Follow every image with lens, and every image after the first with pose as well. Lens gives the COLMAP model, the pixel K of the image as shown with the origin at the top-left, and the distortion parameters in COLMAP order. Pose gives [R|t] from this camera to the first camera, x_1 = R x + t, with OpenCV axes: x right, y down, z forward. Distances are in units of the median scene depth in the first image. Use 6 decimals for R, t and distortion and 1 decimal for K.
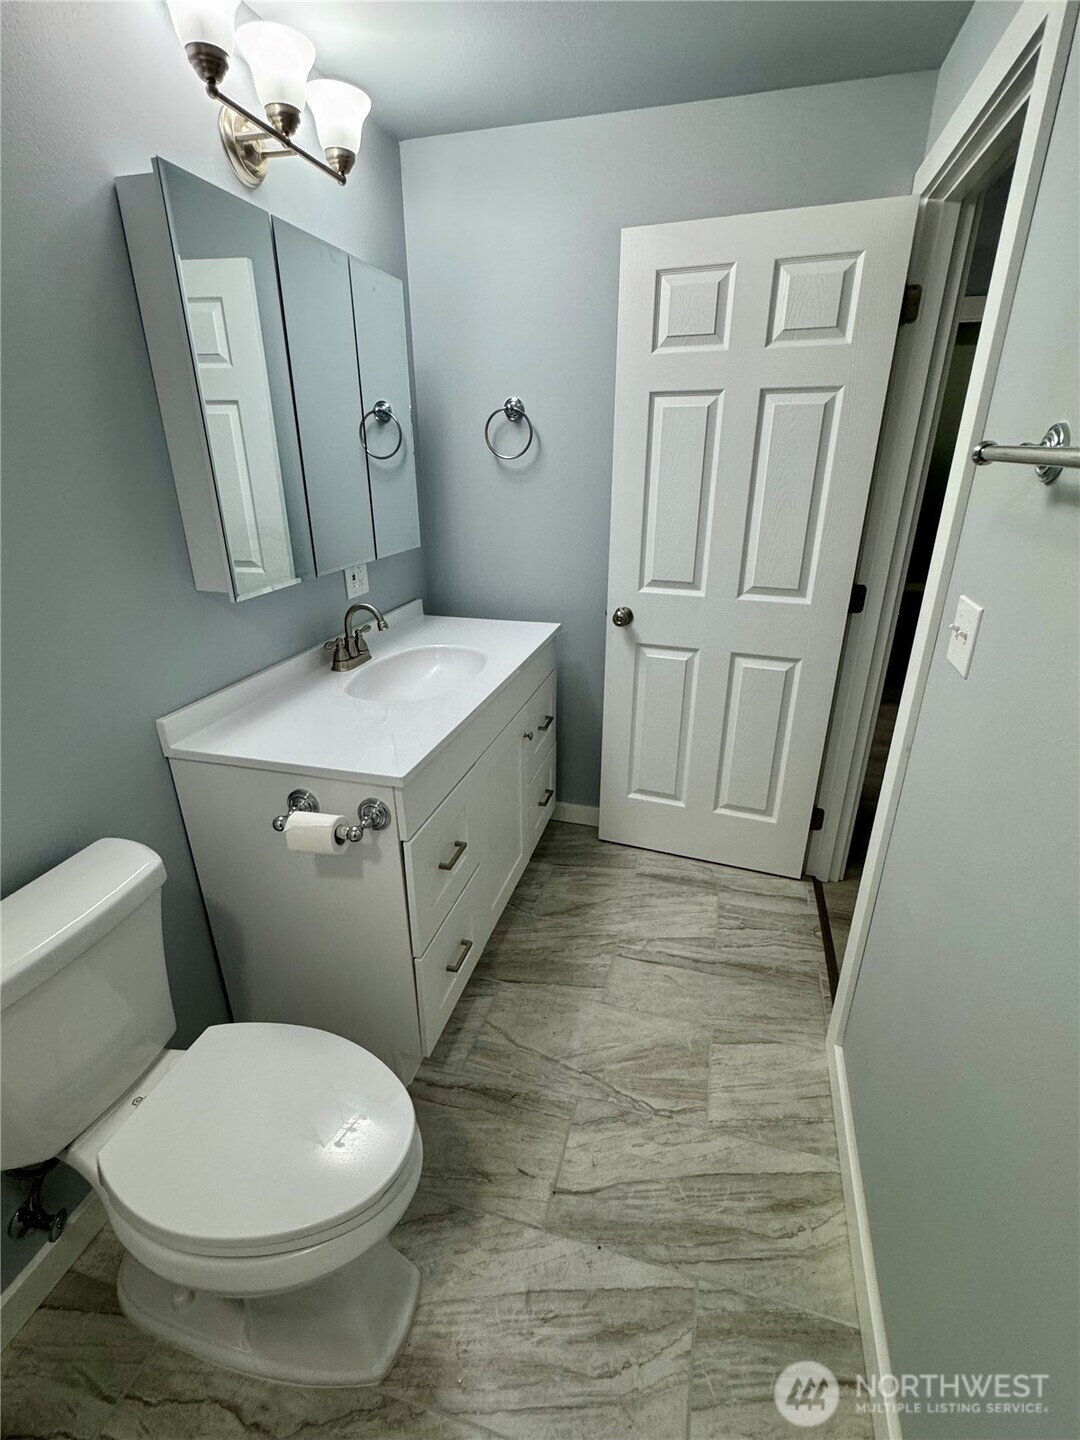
lens RADIAL K [[661.1, 0, 539.8], [0, 661.1, 722.6], [0, 0, 1]] dist [0.001215, 0.000539]
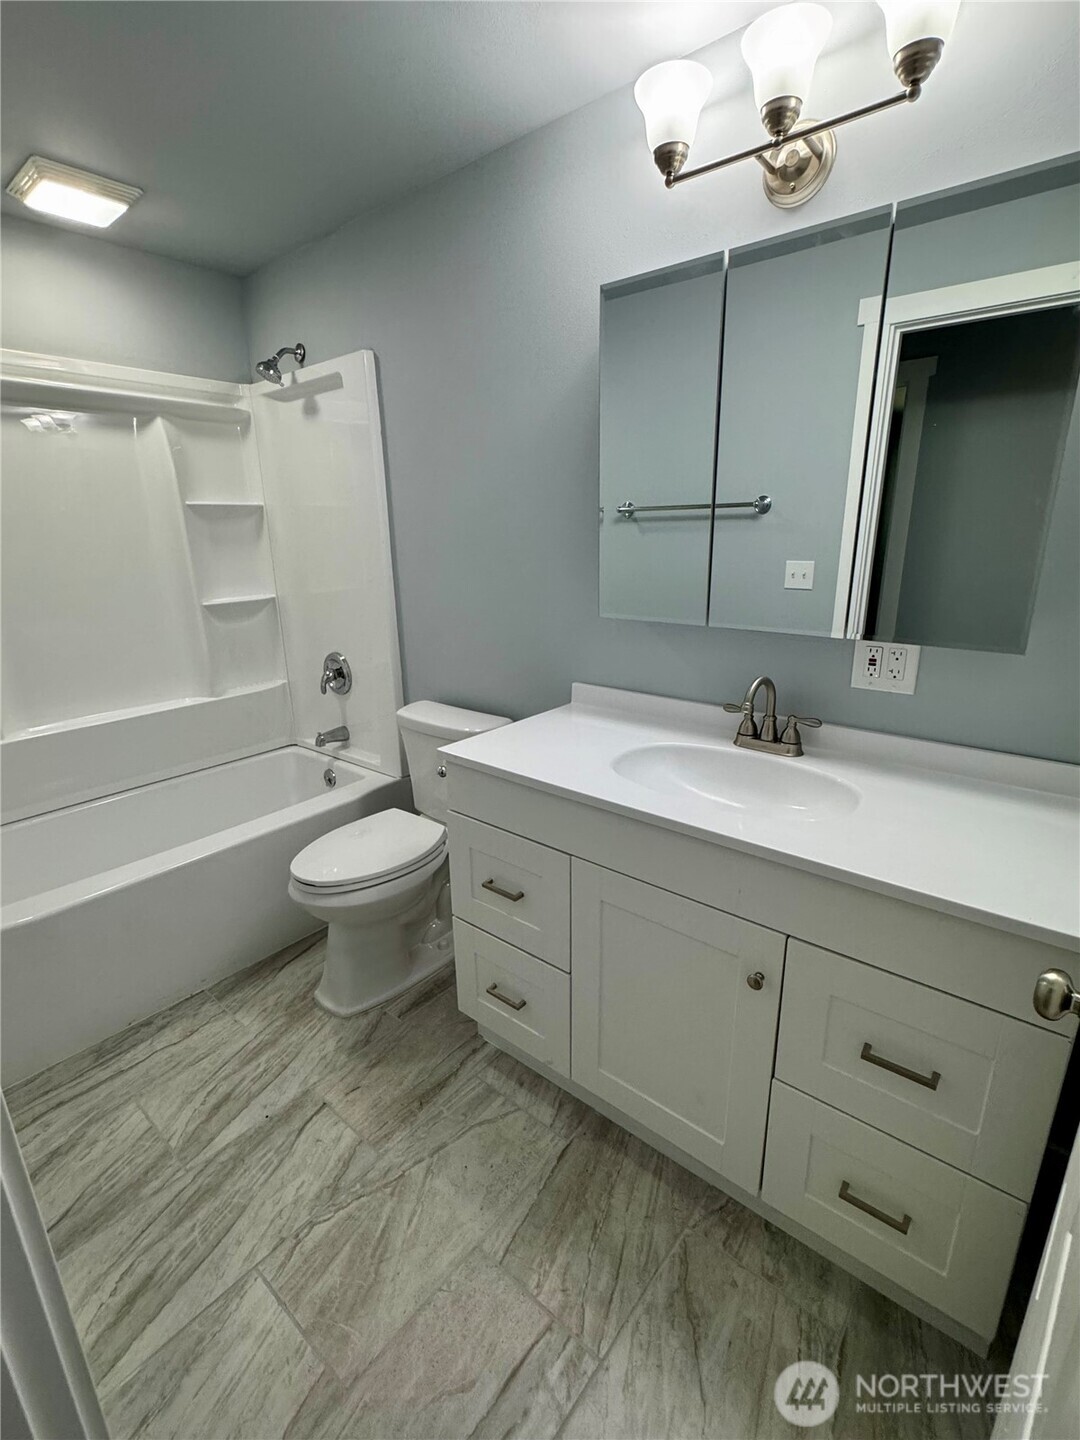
lens RADIAL K [[661.1, 0, 541.5], [0, 661.1, 718.3], [0, 0, 1]] dist [0.001215, 0.000539]
pose [[-0.405214, 0.268401, -0.873935, 0.620248], [-0.331192, 0.847904, 0.413969, -0.431786], [0.852123, 0.457187, -0.254690, 1.140166]]
